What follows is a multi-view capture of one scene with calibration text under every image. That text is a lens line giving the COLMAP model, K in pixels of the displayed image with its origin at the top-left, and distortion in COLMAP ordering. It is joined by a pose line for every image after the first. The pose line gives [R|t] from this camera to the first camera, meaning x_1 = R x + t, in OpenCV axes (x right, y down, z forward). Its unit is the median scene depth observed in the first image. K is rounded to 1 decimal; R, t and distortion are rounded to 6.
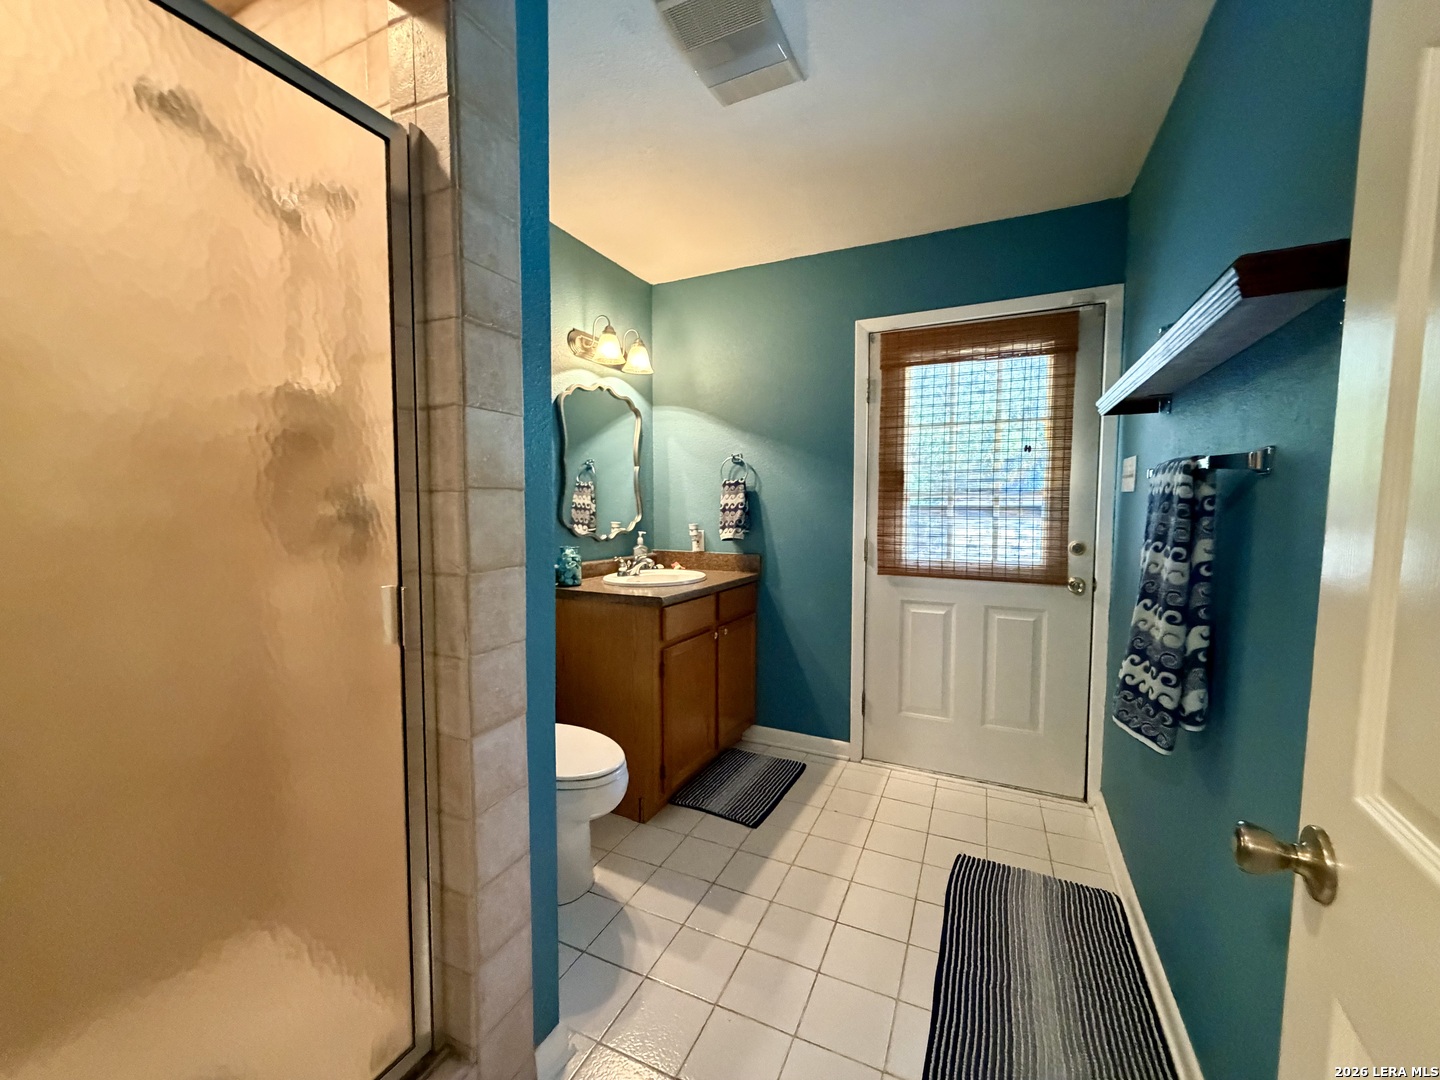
lens RADIAL K [[580.4, 0, 724.1], [0, 580.4, 544.5], [0, 0, 1]] dist [-0.004337, -0.000031]
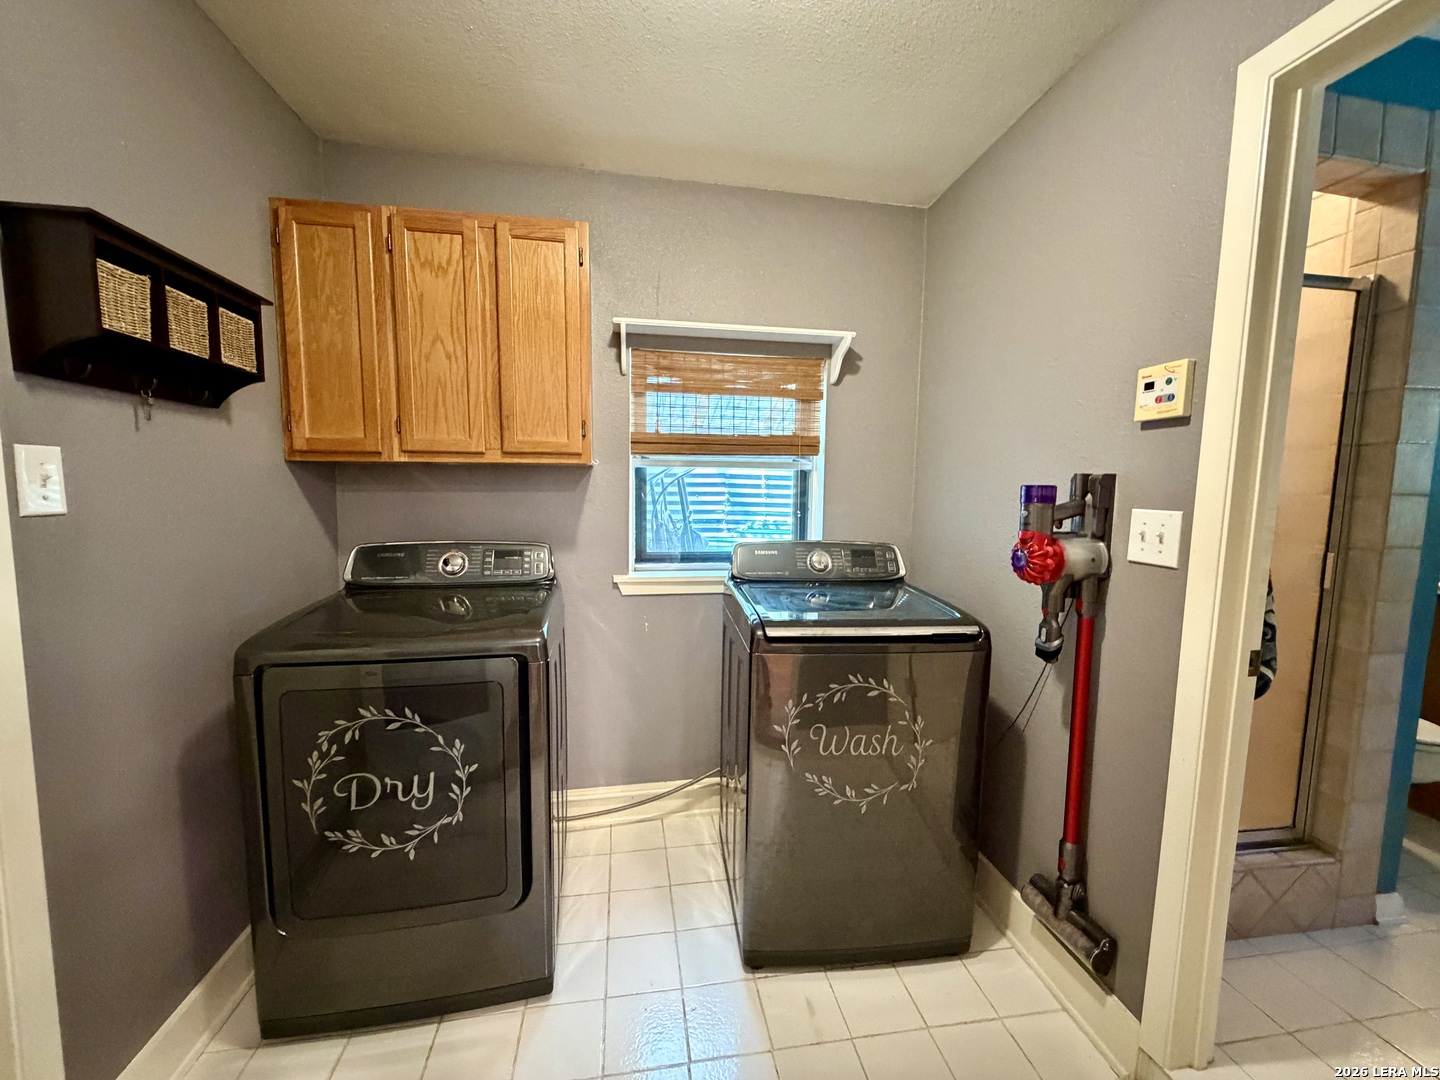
lens RADIAL K [[580.4, 0, 720.7], [0, 580.4, 544.0], [0, 0, 1]] dist [-0.004337, -0.000031]
pose [[0.579862, 0.078681, -0.810906, -0.218660], [-0.060630, 0.996733, 0.053357, 0.061369], [0.812455, 0.018225, 0.582738, -1.386400]]
